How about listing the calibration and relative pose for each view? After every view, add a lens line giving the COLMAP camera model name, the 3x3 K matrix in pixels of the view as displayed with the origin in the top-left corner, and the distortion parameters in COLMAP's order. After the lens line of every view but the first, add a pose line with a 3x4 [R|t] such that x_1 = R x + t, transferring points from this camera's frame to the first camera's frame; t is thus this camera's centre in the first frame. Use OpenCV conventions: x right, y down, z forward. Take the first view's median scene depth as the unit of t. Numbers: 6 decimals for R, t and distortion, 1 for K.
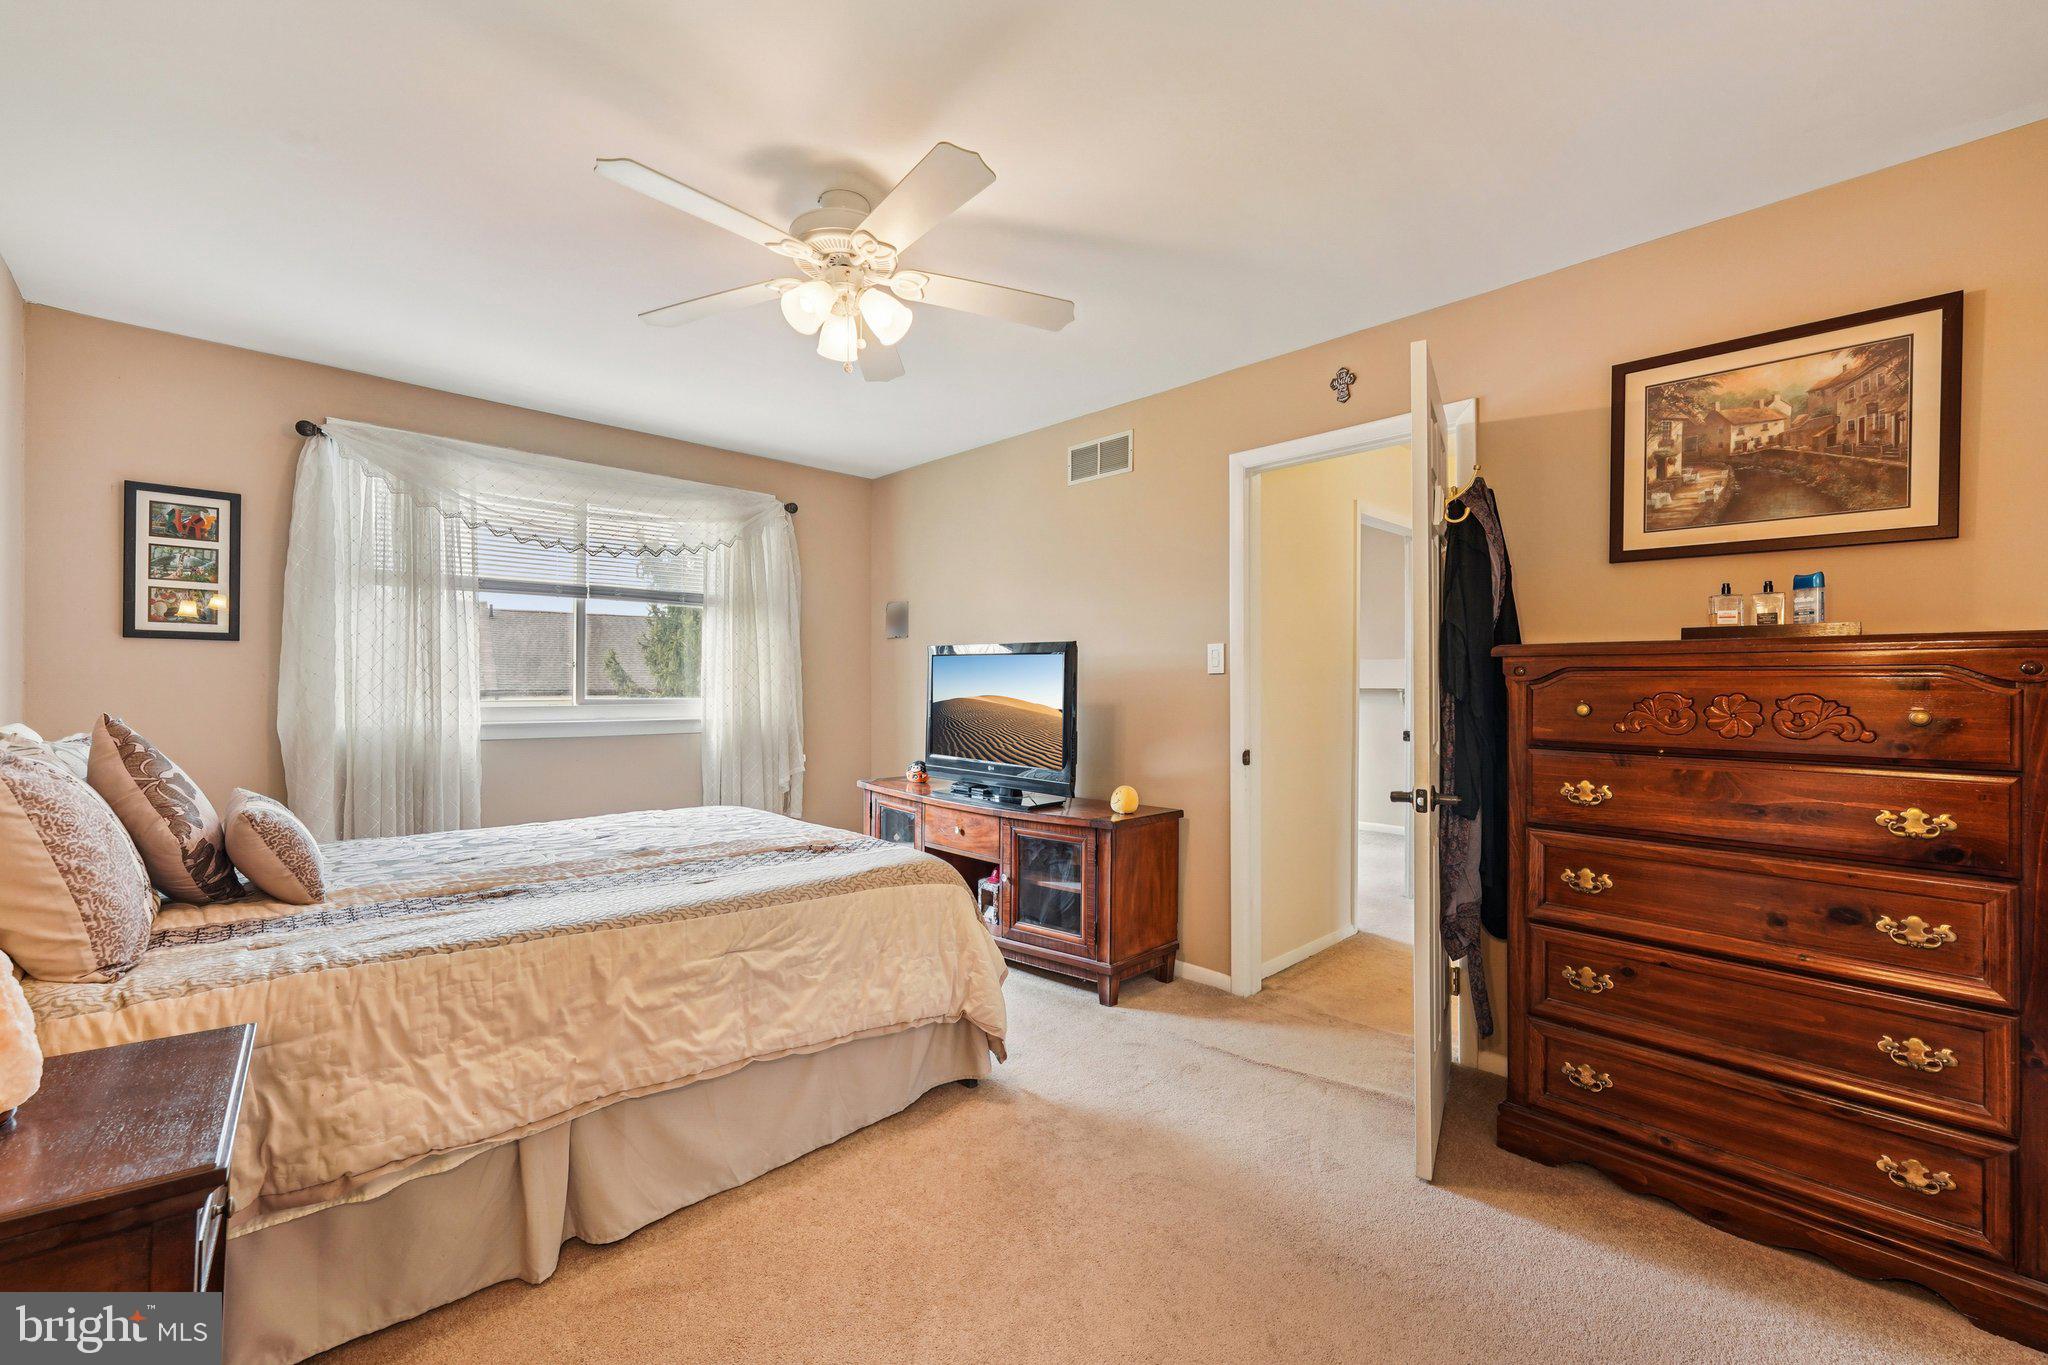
lens RADIAL K [[819.0, 0, 1023.7], [0, 819.0, 685.8], [0, 0, 1]] dist [0.001265, 0.000070]
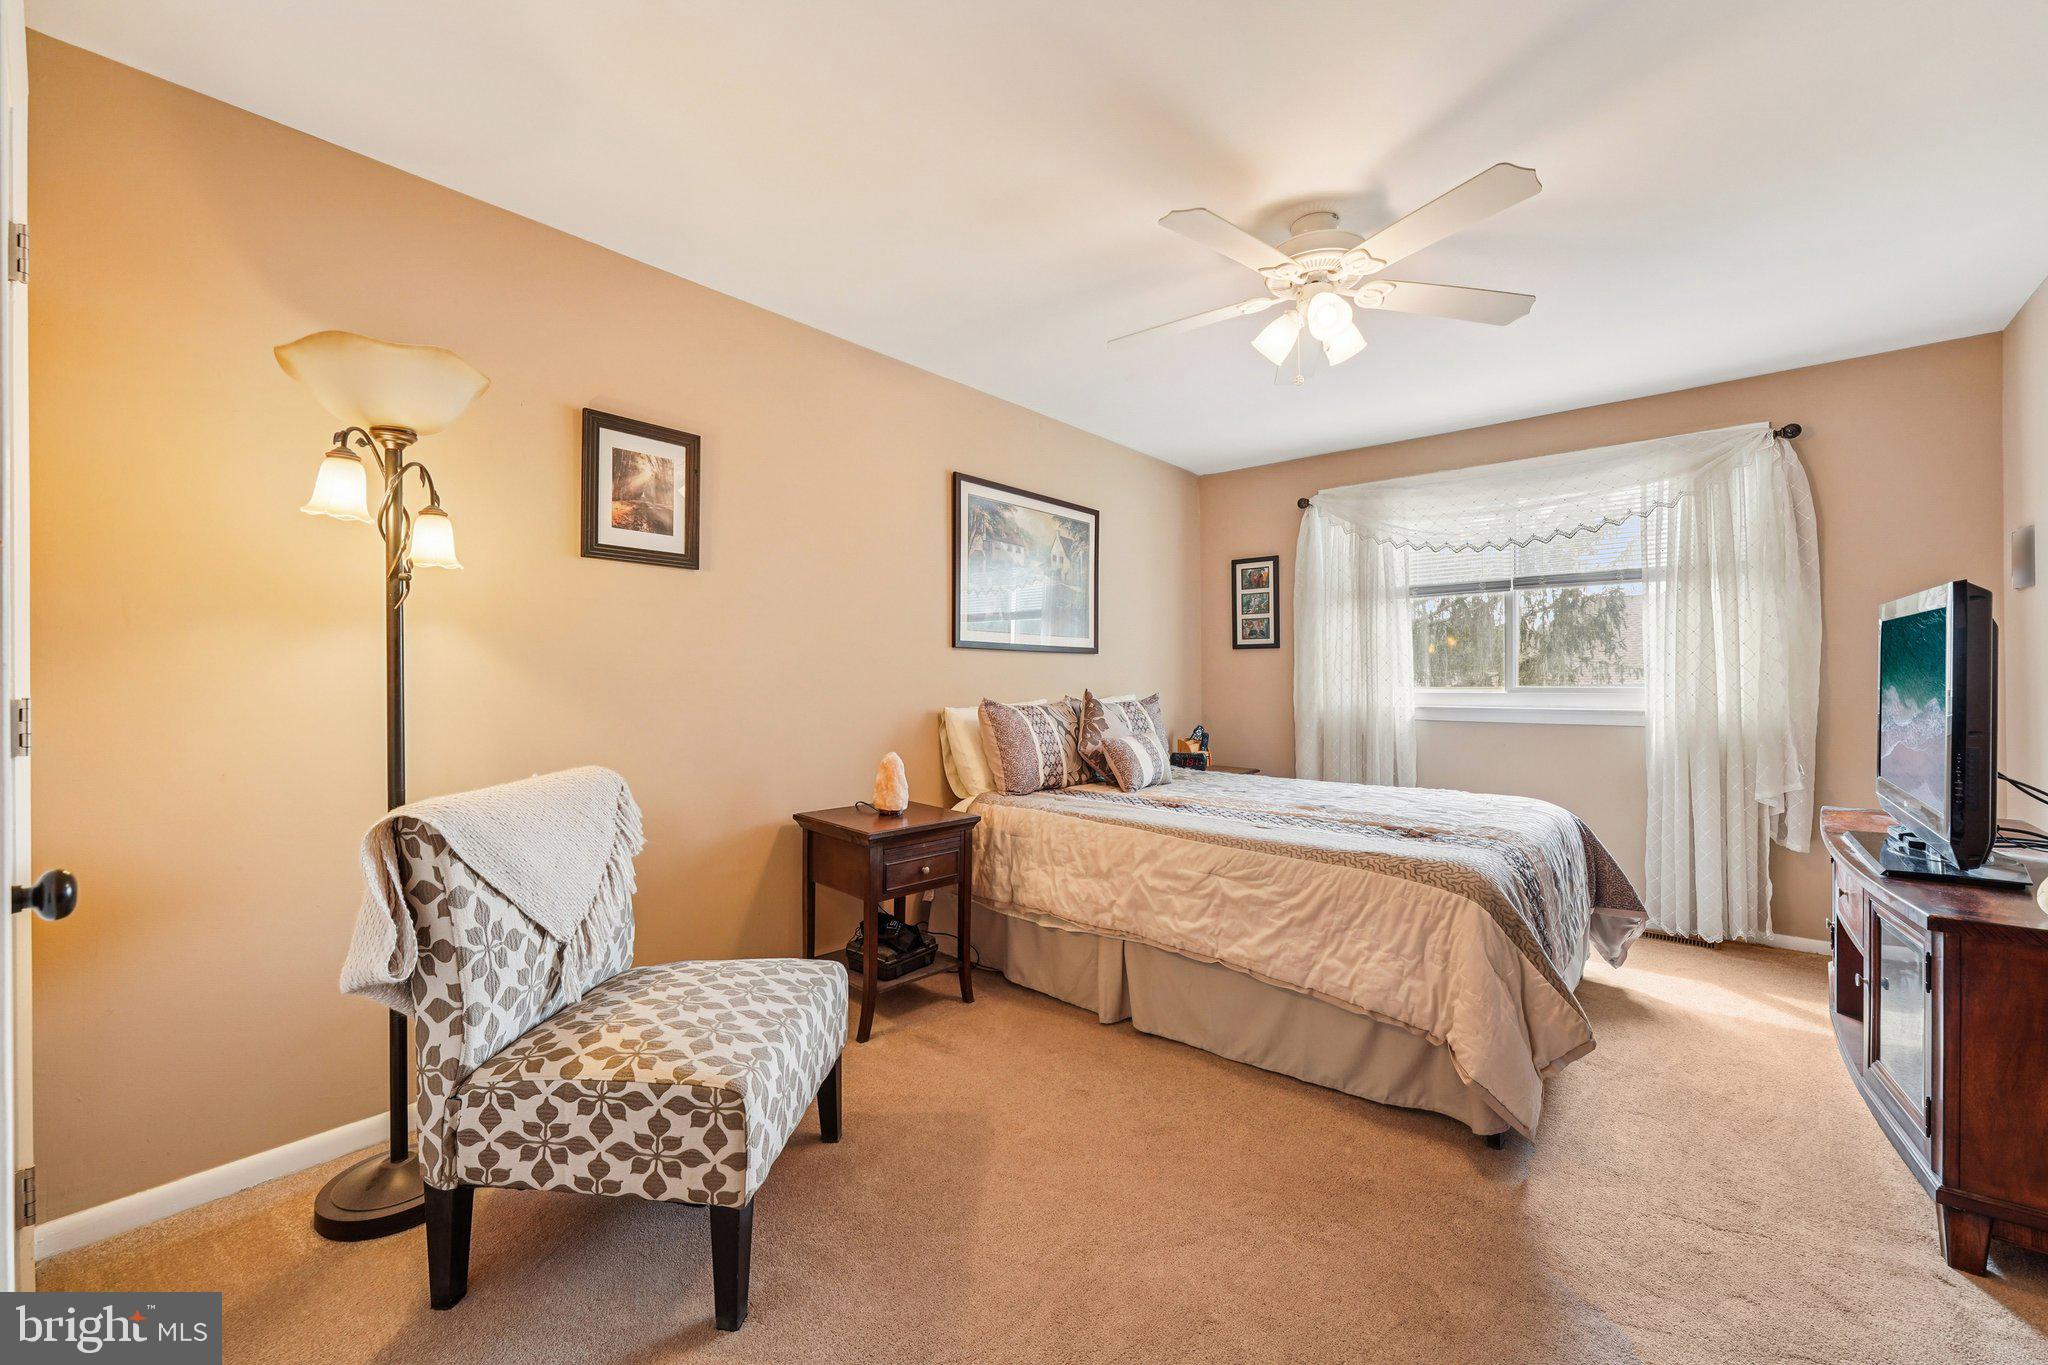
lens RADIAL K [[819.0, 0, 1024.1], [0, 819.0, 684.2], [0, 0, 1]] dist [0.001265, 0.000070]
pose [[0.106426, -0.000777, -0.994320, 0.572347], [0.005194, 0.999986, -0.000225, 0.012663], [0.994307, -0.005141, 0.106429, 0.350951]]
